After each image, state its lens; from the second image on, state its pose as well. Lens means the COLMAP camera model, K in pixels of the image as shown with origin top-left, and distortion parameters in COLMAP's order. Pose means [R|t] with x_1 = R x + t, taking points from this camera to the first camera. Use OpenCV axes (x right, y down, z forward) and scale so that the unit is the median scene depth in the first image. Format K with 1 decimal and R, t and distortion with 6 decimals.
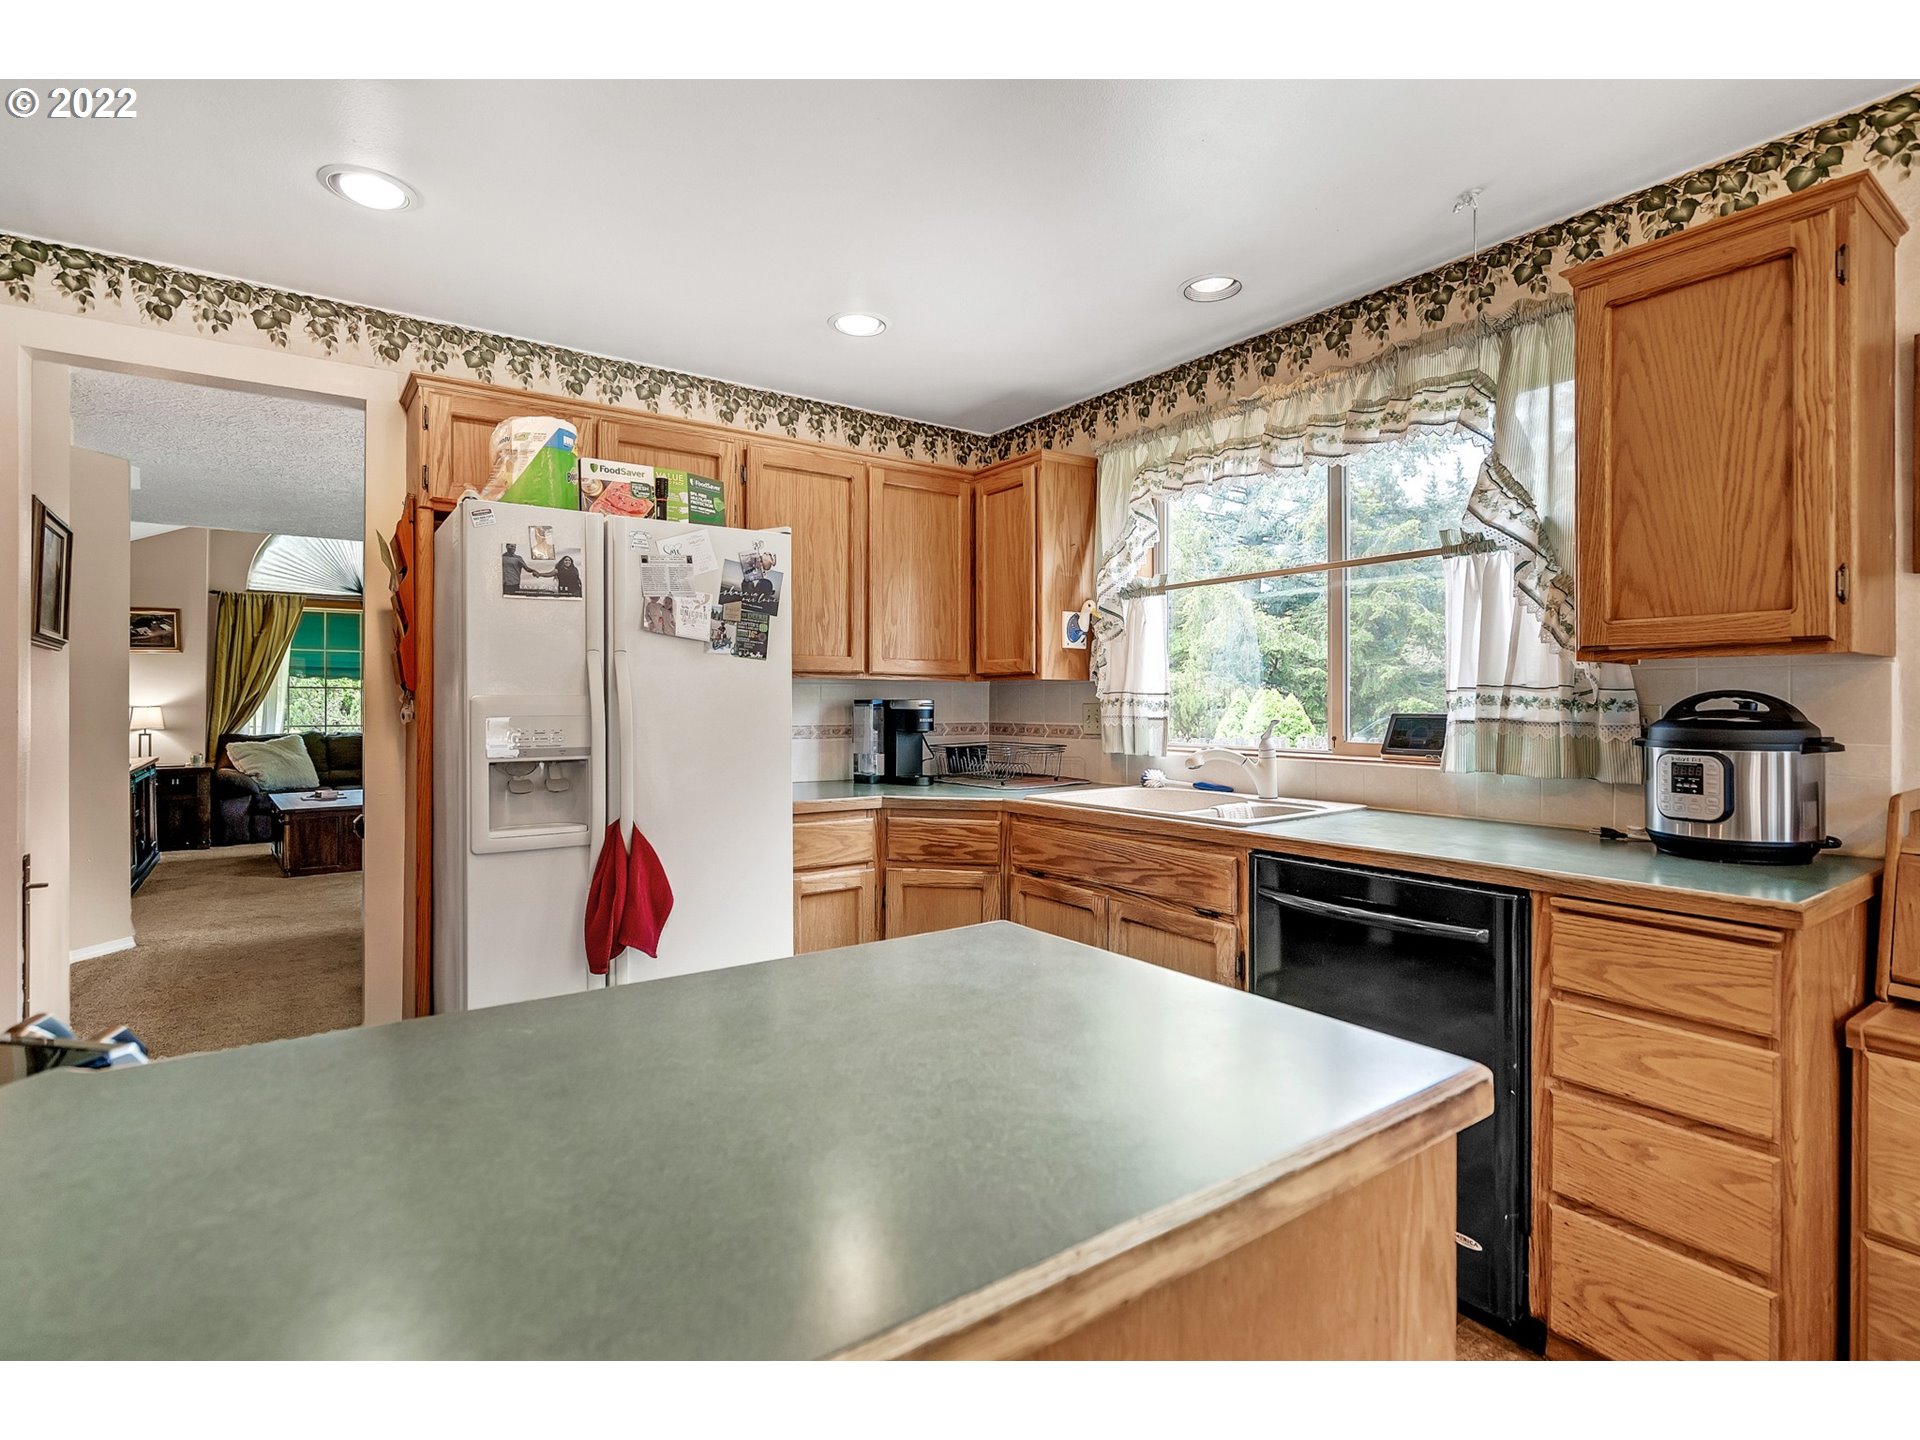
lens RADIAL K [[941.2, 0, 1020.7], [0, 941.2, 699.6], [0, 0, 1]] dist [0.001512, 0.000504]
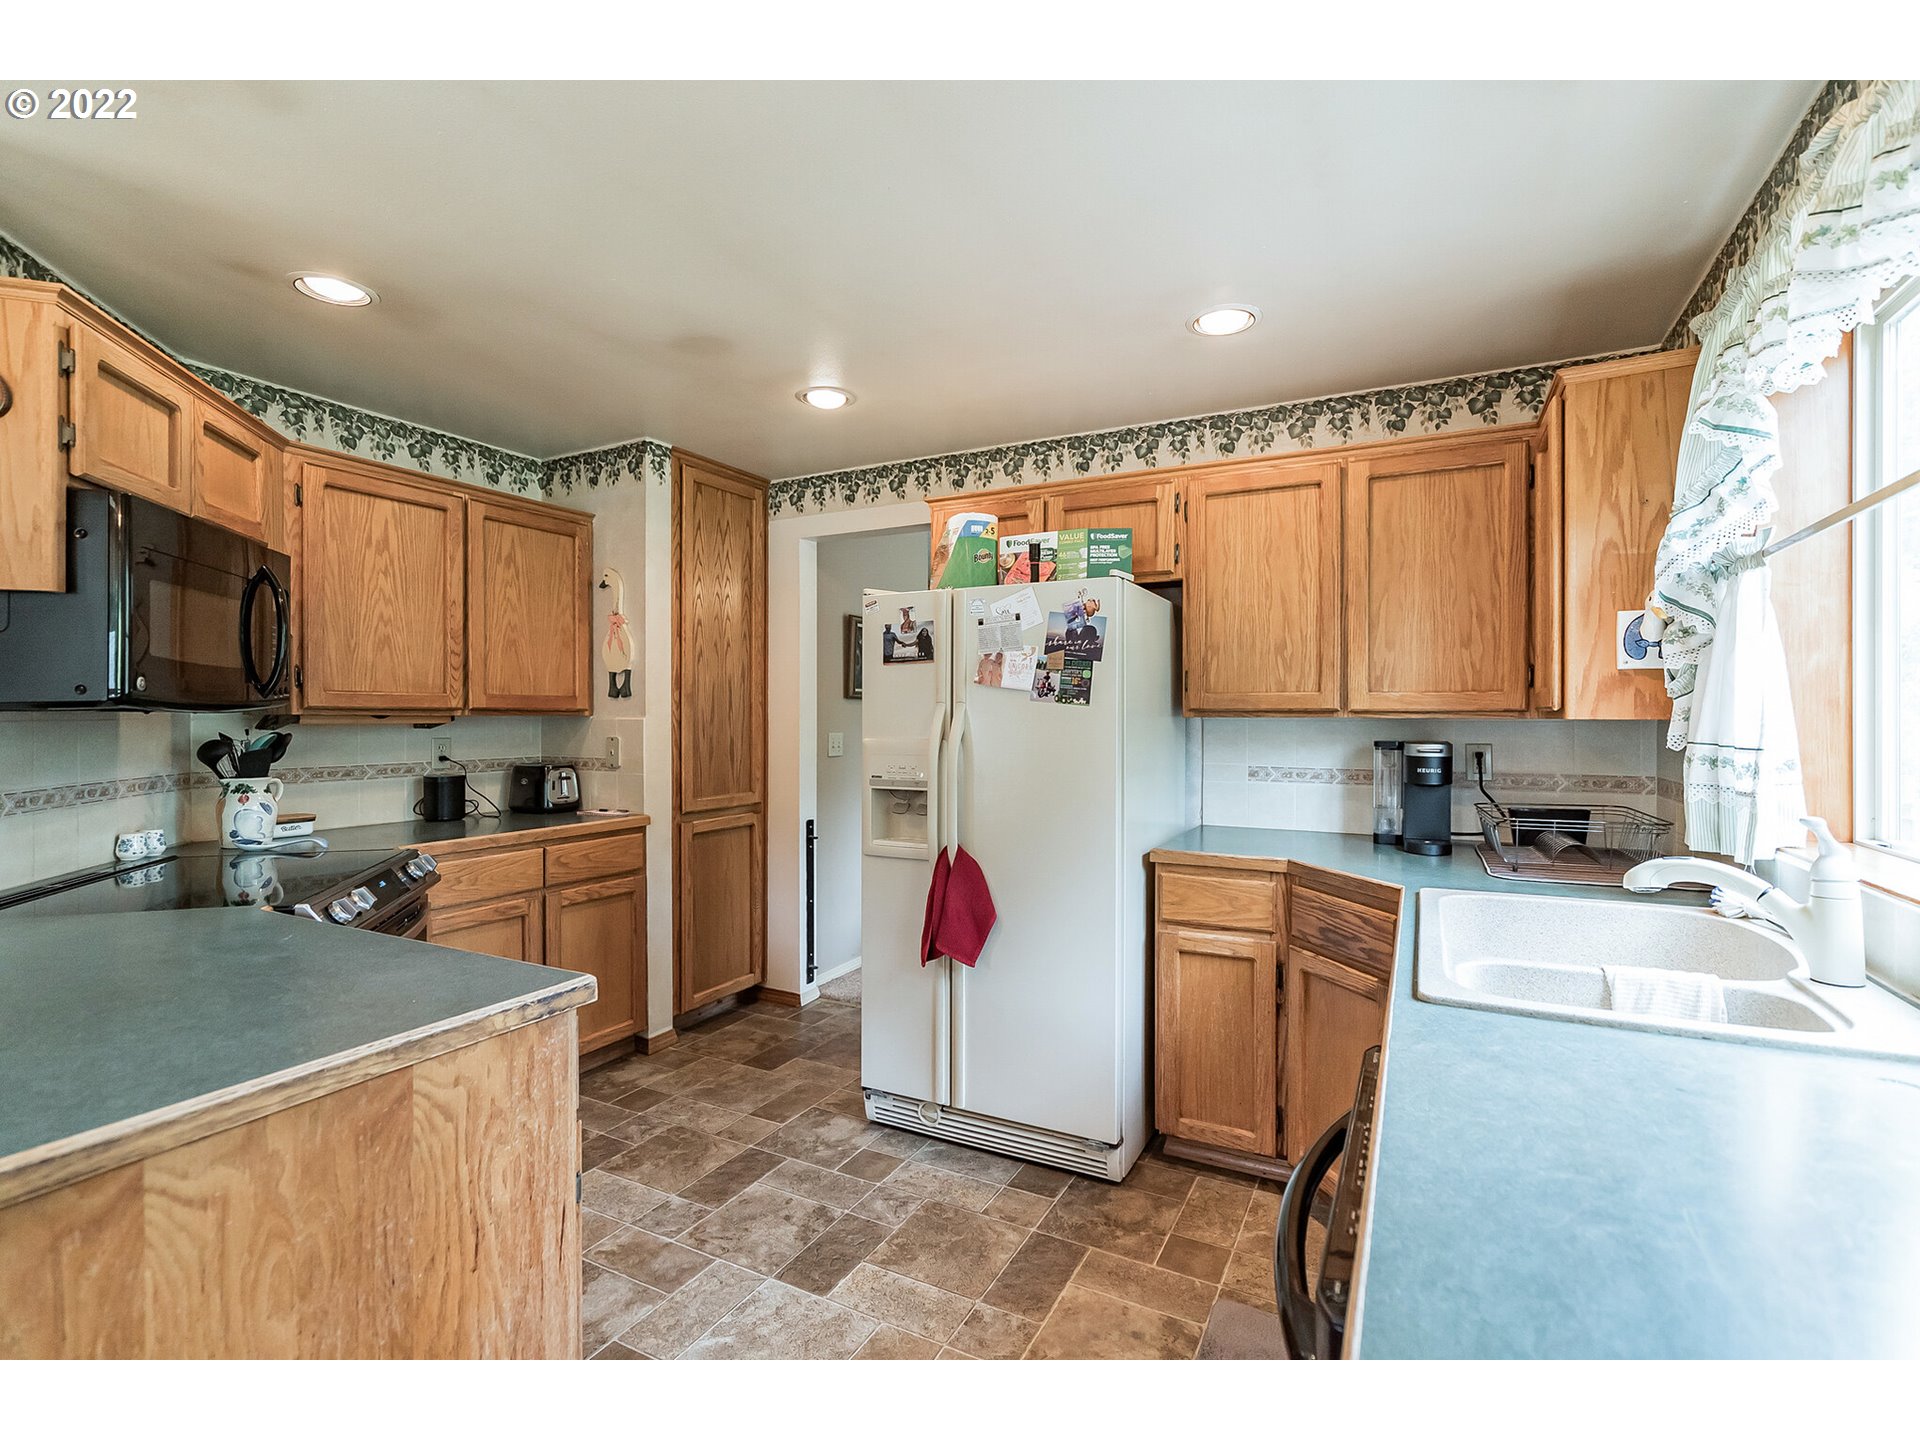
lens RADIAL K [[893.6, 0, 960.0], [0, 893.6, 720.0], [0, 0, 1]] dist [-0.000131, -0.000536]
pose [[0.432404, 0.007156, -0.901652, 0.529362], [-0.000877, 0.999971, 0.007515, -0.033336], [0.901680, -0.002459, 0.432398, 0.455536]]
